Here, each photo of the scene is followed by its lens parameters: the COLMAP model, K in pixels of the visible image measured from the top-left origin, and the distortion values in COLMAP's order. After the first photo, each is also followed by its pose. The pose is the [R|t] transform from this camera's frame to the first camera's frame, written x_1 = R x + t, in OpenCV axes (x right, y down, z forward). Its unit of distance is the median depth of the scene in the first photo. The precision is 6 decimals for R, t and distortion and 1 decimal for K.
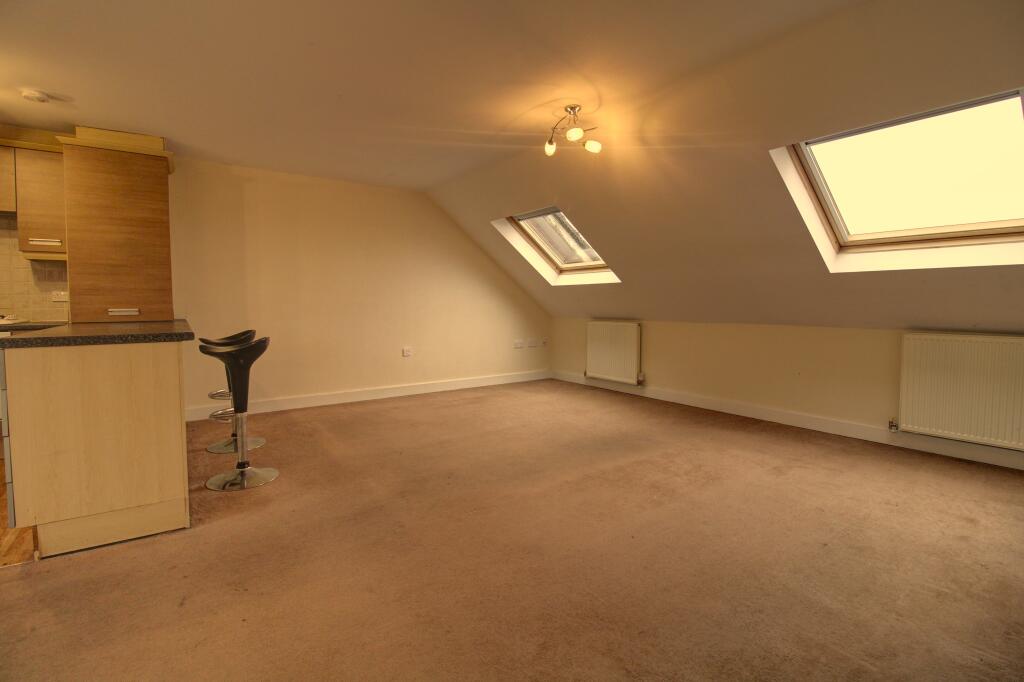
lens RADIAL K [[472.9, 0, 513.7], [0, 472.9, 325.5], [0, 0, 1]] dist [-0.012781, -0.001173]
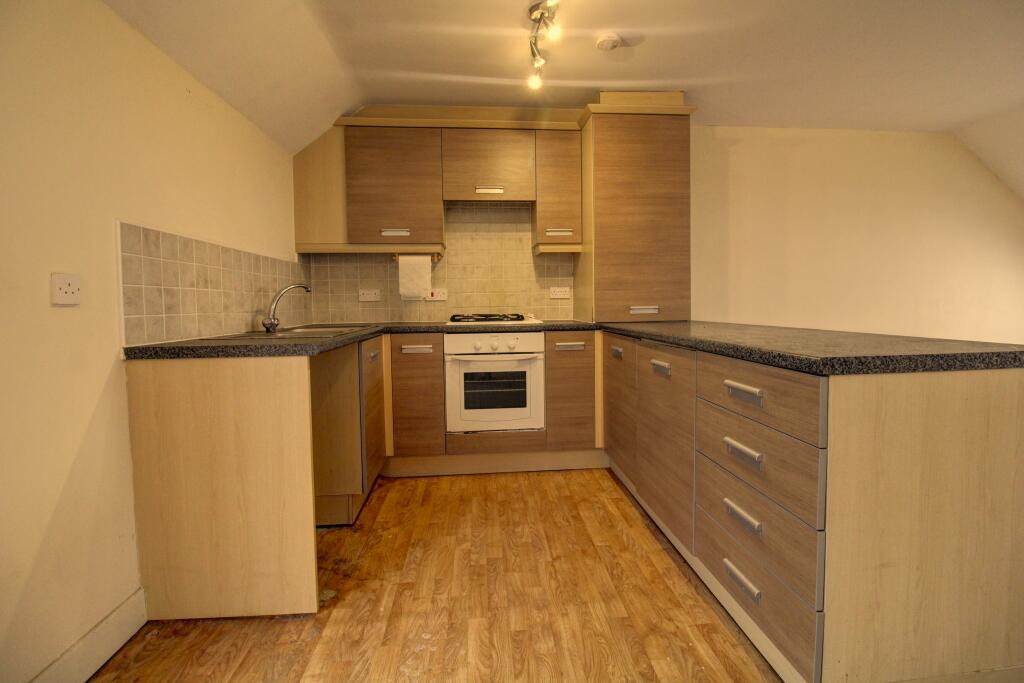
lens RADIAL K [[472.9, 0, 513.7], [0, 472.9, 326.0], [0, 0, 1]] dist [-0.012781, -0.001173]
pose [[0.860295, 0.014120, -0.509600, -0.613808], [-0.011563, 0.999900, 0.008186, -0.004984], [0.509665, -0.001150, 0.860372, 0.171972]]
